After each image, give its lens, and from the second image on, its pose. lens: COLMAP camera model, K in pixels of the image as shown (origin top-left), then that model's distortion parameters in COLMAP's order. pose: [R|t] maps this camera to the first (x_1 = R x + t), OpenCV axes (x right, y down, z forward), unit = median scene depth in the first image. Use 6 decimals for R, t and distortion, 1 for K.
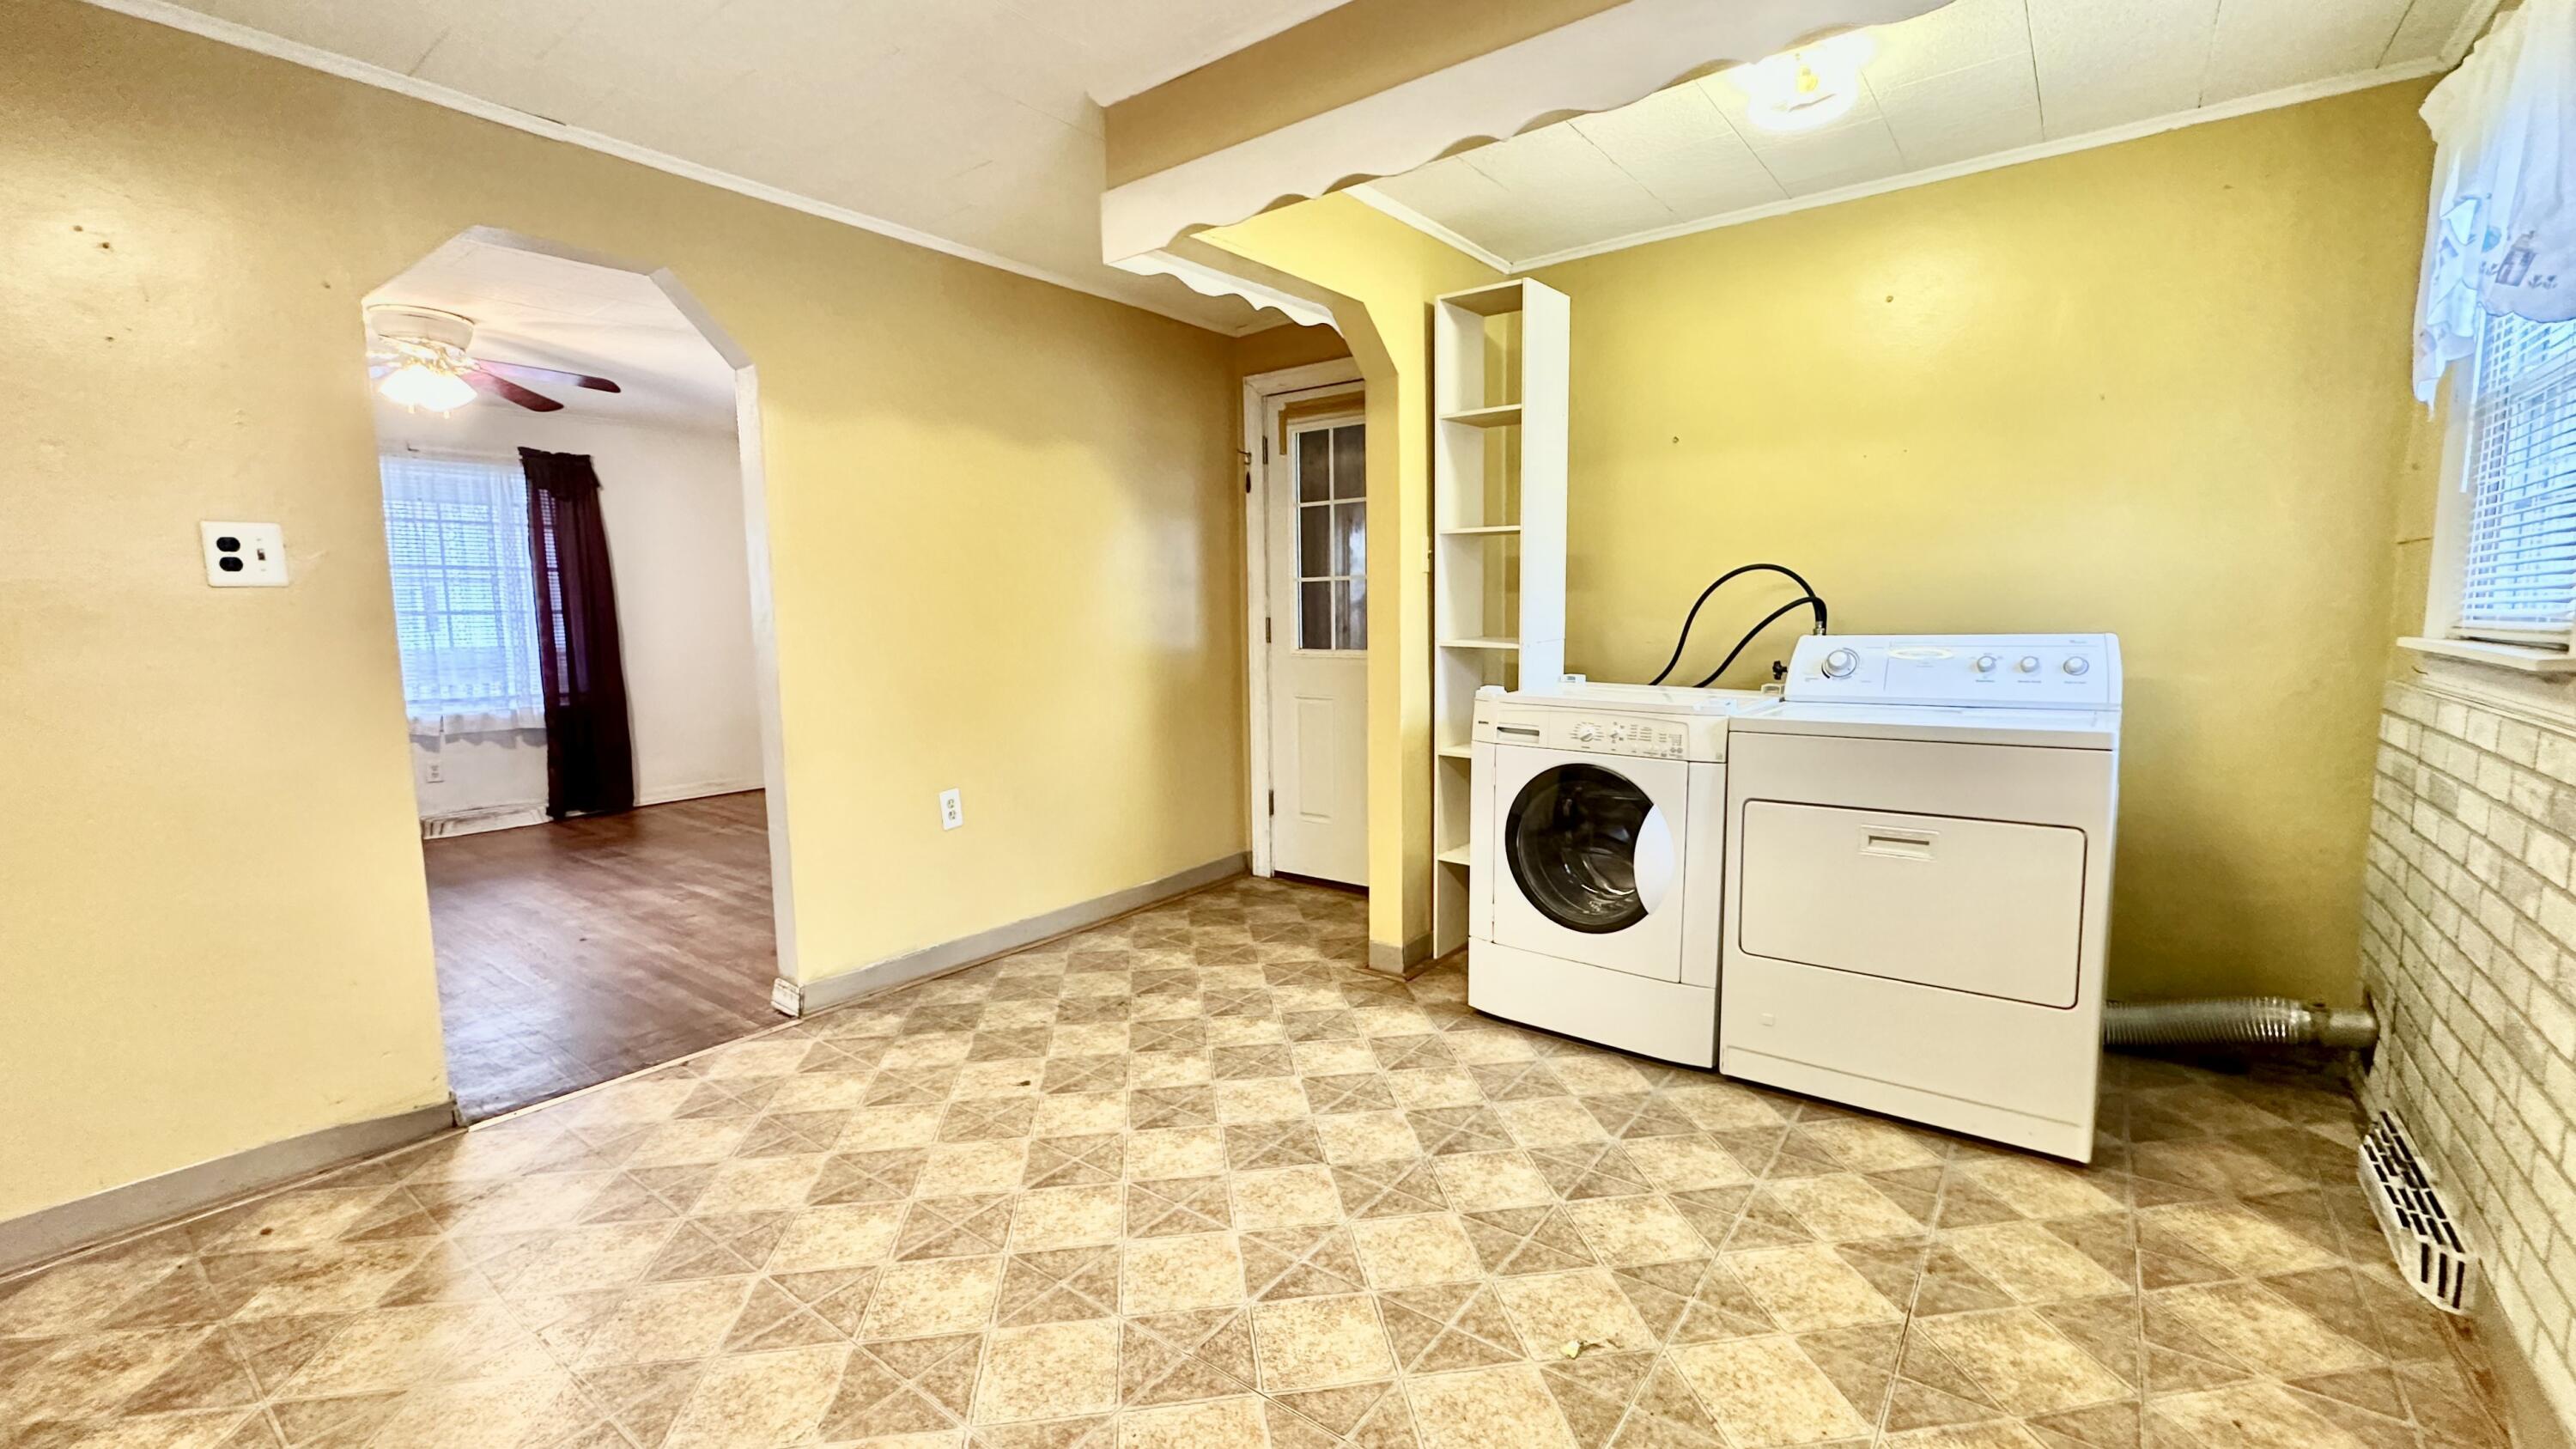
lens RADIAL K [[1057.1, 0, 1288.0], [0, 1057.1, 724.5], [0, 0, 1]] dist [-0.000822, -0.000086]
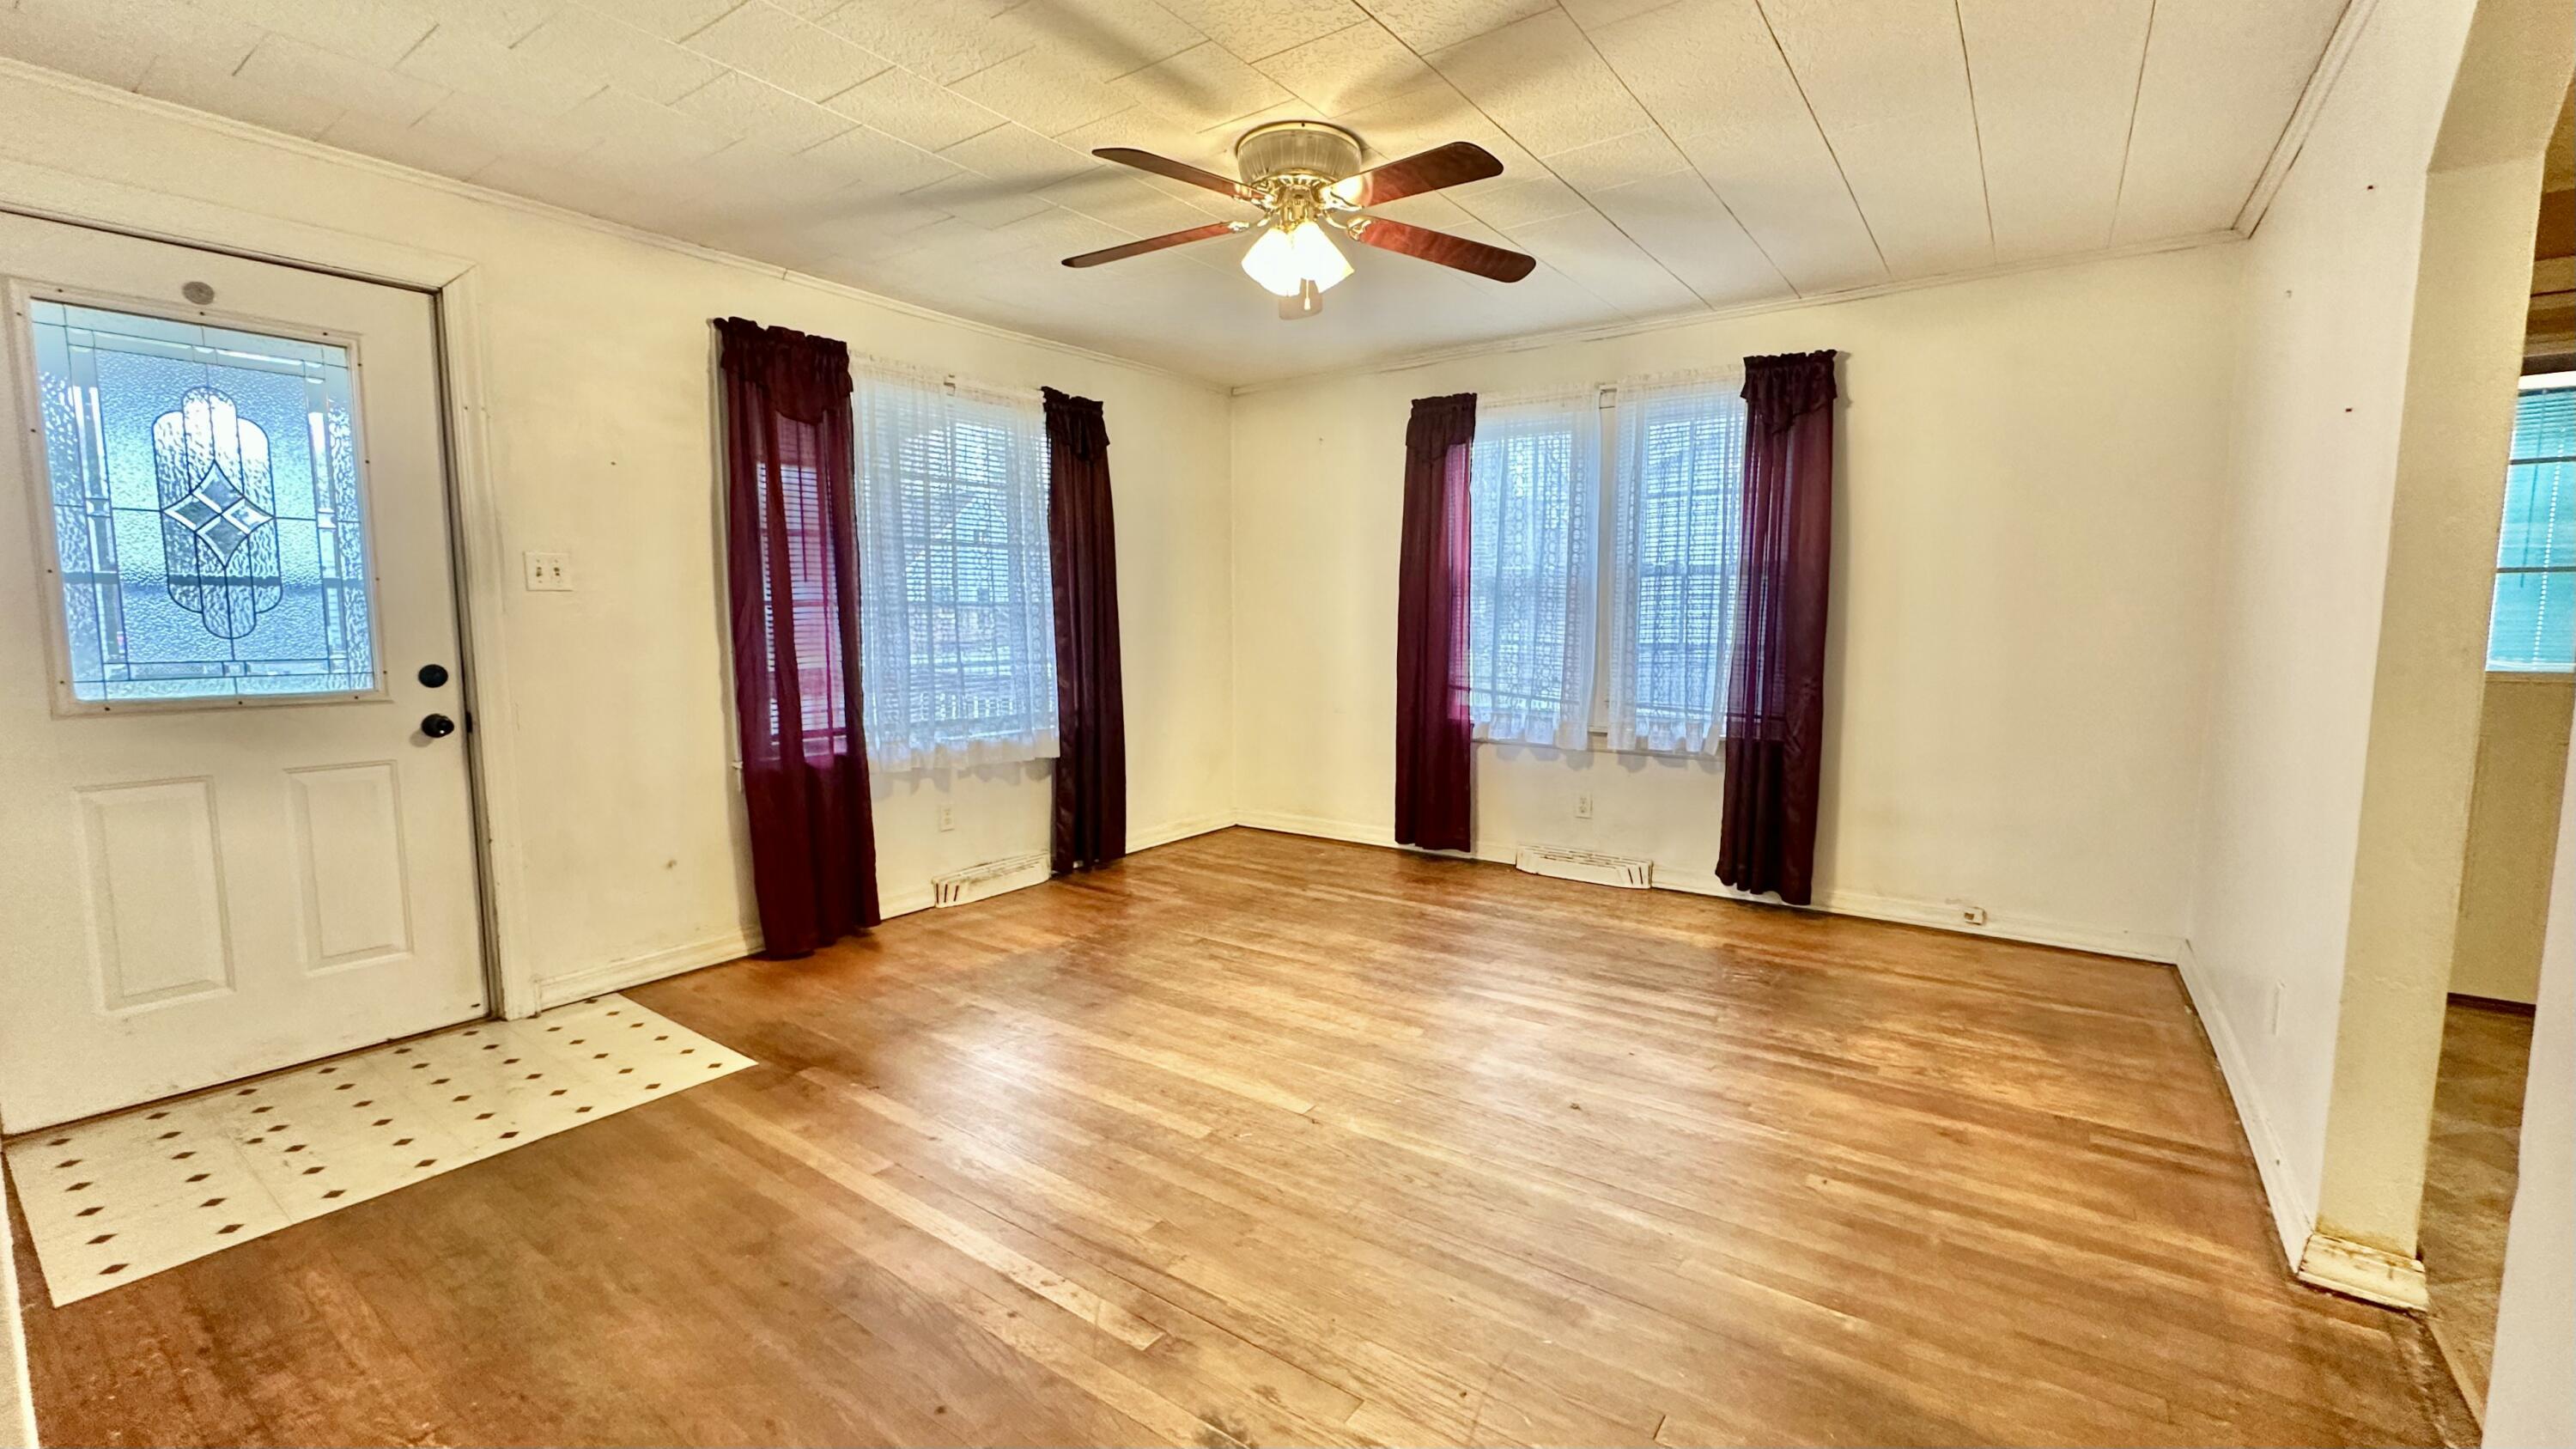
lens RADIAL K [[1057.1, 0, 1288.0], [0, 1057.1, 724.5], [0, 0, 1]] dist [-0.000822, -0.000086]
pose [[0.999434, 0.007379, 0.032827, -0.579112], [-0.007150, 0.999949, -0.007069, -0.016297], [-0.032878, 0.006830, 0.999436, 0.239515]]
